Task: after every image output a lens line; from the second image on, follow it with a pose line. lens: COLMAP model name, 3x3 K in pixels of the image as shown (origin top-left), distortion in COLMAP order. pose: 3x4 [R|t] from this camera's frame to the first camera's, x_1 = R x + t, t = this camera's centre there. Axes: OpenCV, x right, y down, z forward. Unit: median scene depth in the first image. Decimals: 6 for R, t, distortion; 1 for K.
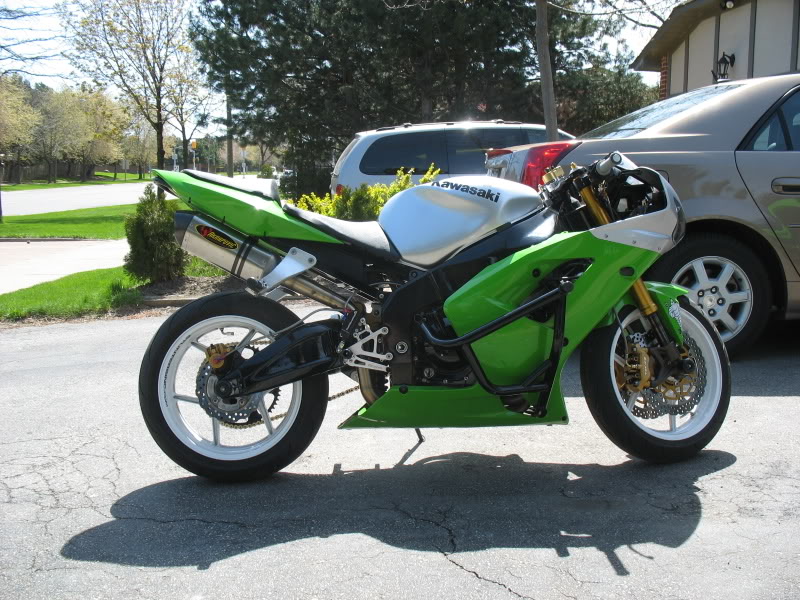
lens RADIAL K [[826.2, 0, 400.0], [0, 826.2, 300.0], [0, 0, 1]] dist [-0.199276, 0.258785]
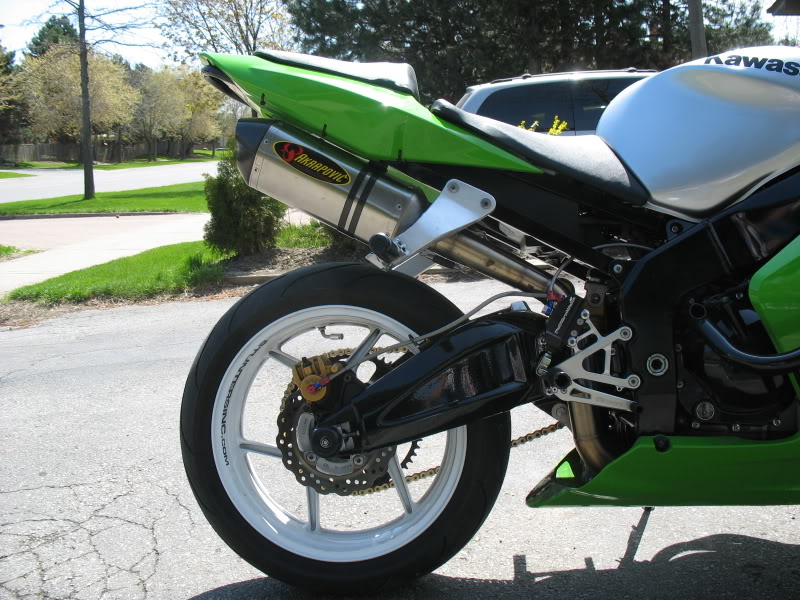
lens RADIAL K [[826.2, 0, 400.0], [0, 826.2, 300.0], [0, 0, 1]] dist [-0.199276, 0.258785]
pose [[0.993109, -0.002724, -0.117167, -0.095754], [0.006352, 0.999512, 0.030597, -0.001504], [0.117026, -0.031130, 0.992641, 0.434542]]
